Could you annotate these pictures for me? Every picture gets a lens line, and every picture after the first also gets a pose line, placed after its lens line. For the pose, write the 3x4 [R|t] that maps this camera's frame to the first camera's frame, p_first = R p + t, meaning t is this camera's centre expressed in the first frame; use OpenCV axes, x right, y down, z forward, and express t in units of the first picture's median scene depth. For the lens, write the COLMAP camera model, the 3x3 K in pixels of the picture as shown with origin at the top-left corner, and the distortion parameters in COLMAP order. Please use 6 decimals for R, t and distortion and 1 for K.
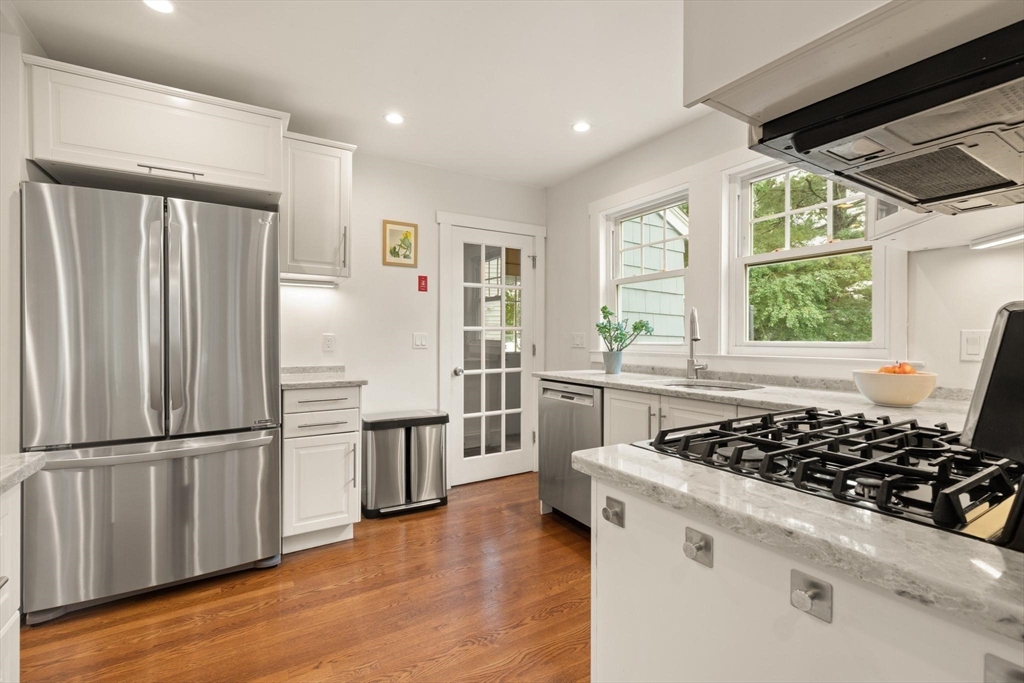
lens RADIAL K [[453.5, 0, 514.3], [0, 453.5, 339.9], [0, 0, 1]] dist [0.009933, -0.000732]
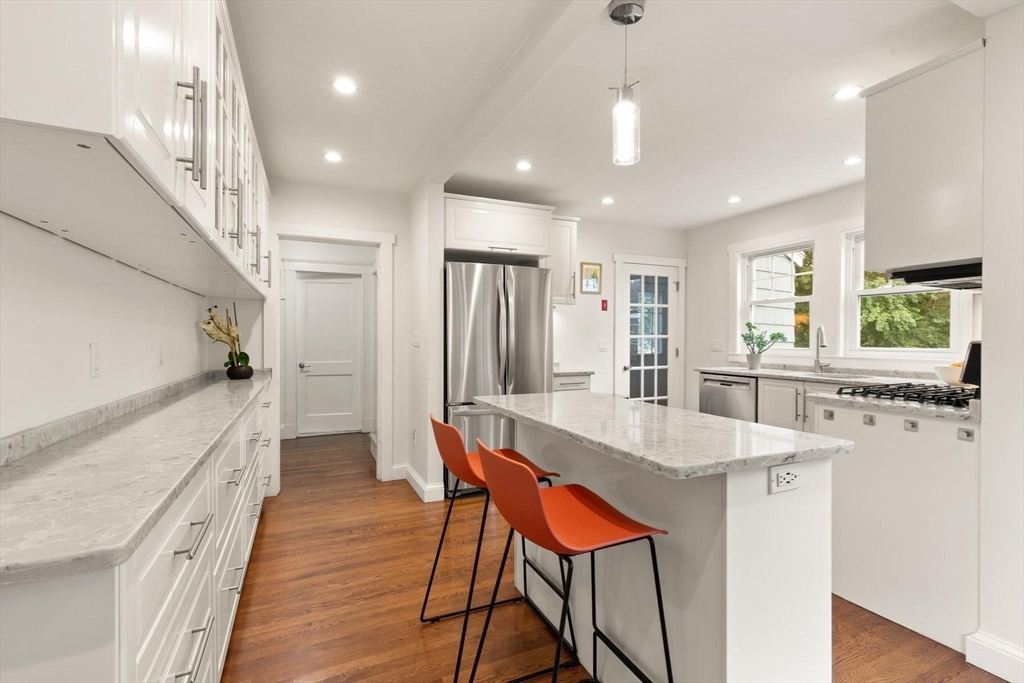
lens RADIAL K [[459.6, 0, 509.2], [0, 459.6, 343.9], [0, 0, 1]] dist [-0.001944, -0.000605]
pose [[0.991620, 0.002335, -0.129168, -0.356658], [-0.001671, 0.999985, 0.005255, -0.012022], [0.129179, -0.004995, 0.991609, -0.526184]]
